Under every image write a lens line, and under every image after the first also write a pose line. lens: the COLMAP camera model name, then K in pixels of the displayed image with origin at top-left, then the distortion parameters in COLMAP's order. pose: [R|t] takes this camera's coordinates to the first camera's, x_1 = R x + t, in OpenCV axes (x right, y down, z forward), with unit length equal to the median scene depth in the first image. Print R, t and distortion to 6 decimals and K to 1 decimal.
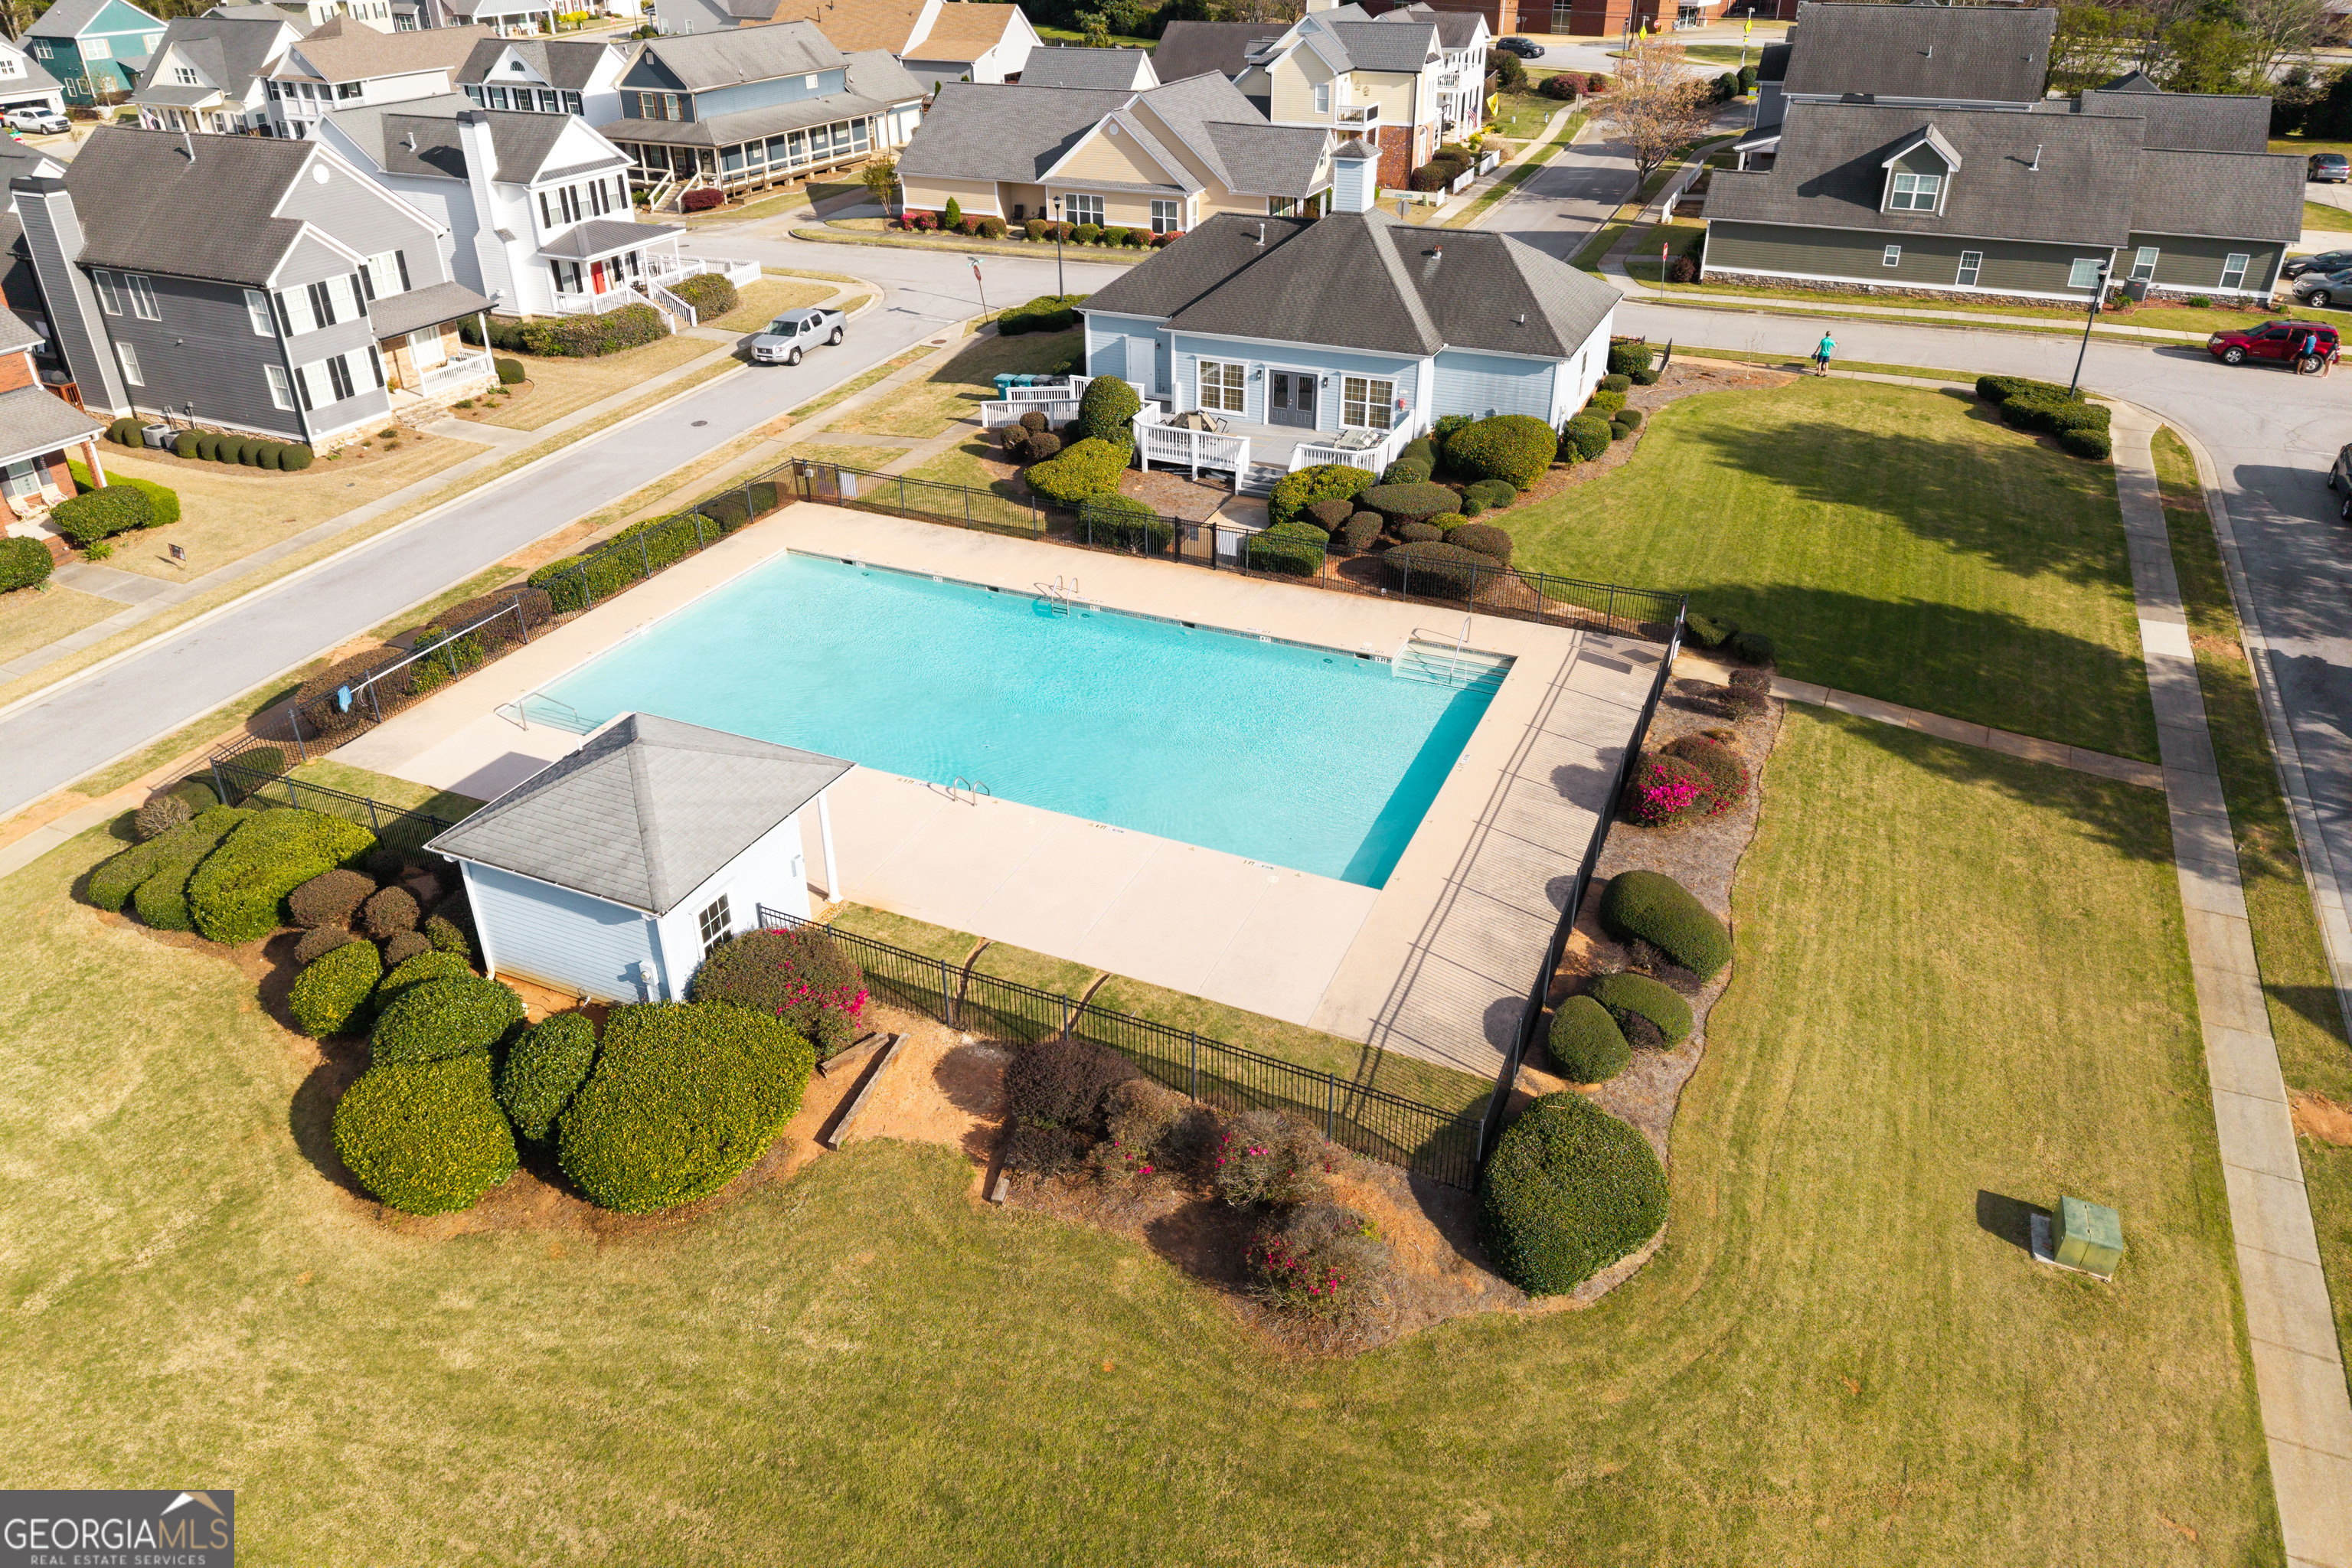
lens RADIAL K [[1565.2, 0, 1184.5], [0, 1565.2, 709.2], [0, 0, 1]] dist [0.042286, -0.033134]
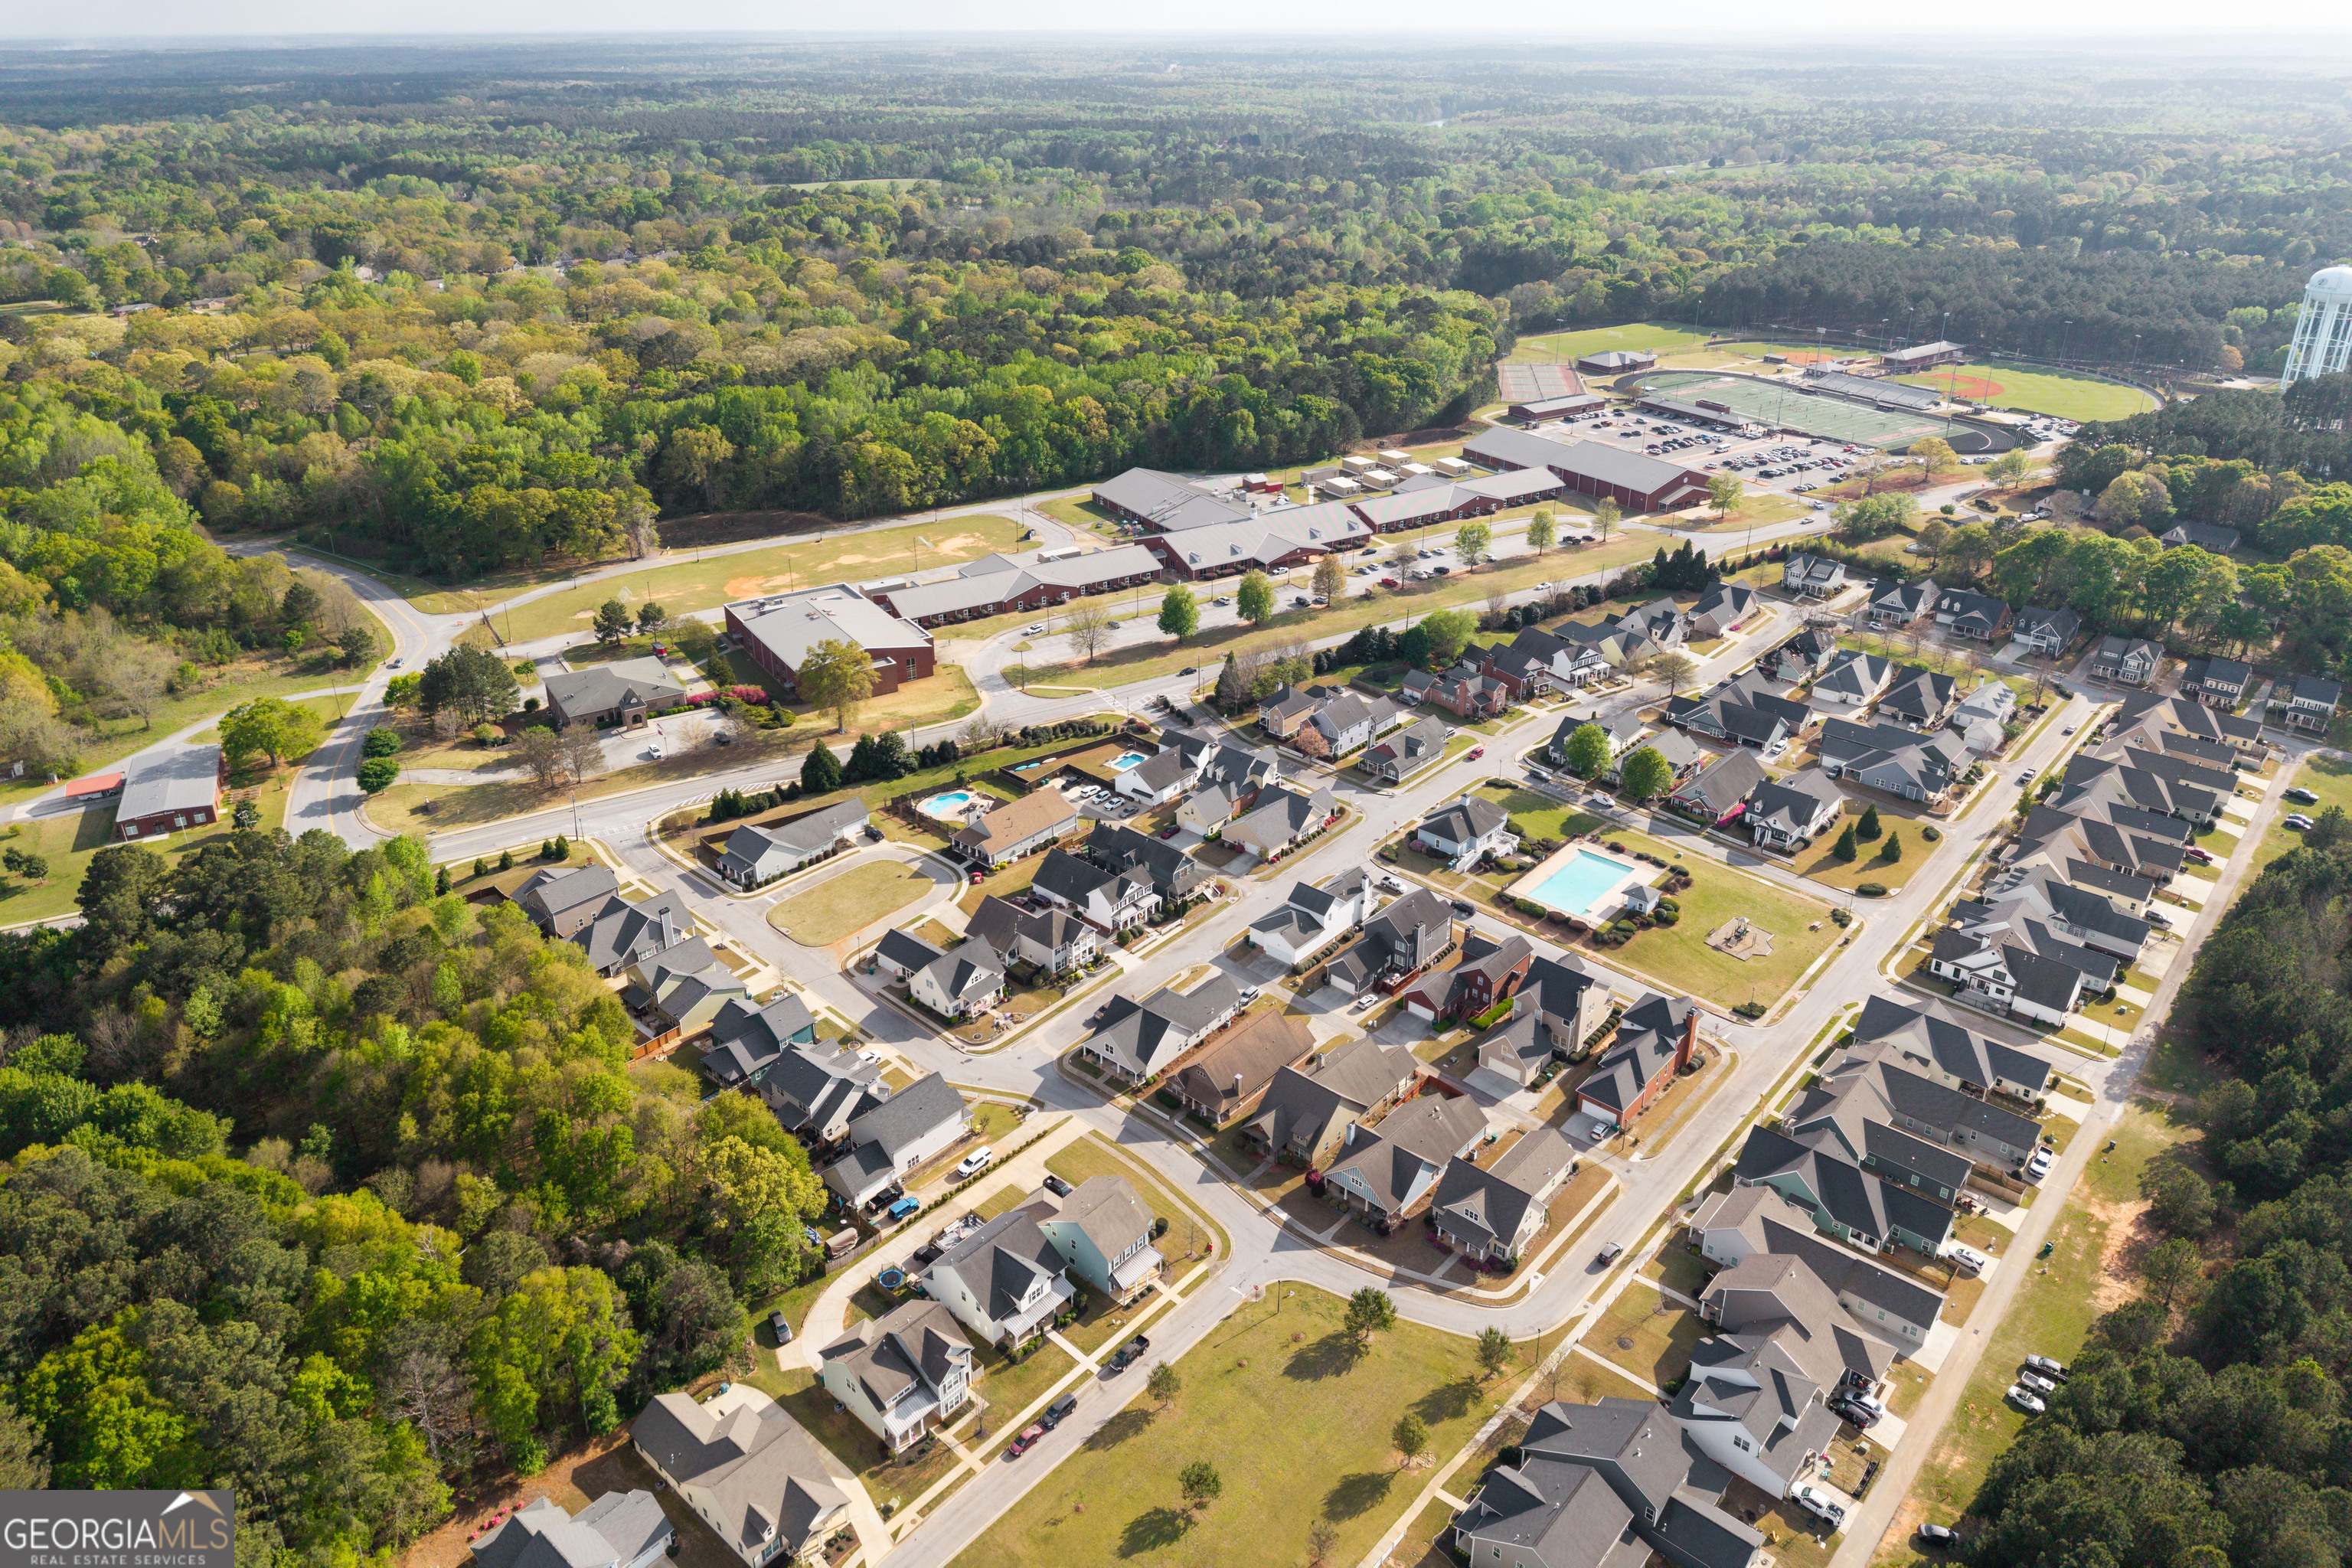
lens RADIAL K [[1565.2, 0, 1184.5], [0, 1565.2, 709.2], [0, 0, 1]] dist [0.042286, -0.033134]
pose [[0.298380, -0.381060, 0.875079, -4.784689], [0.447361, 0.865731, 0.224450, -2.254063], [-0.843112, 0.324504, 0.428788, -0.595226]]
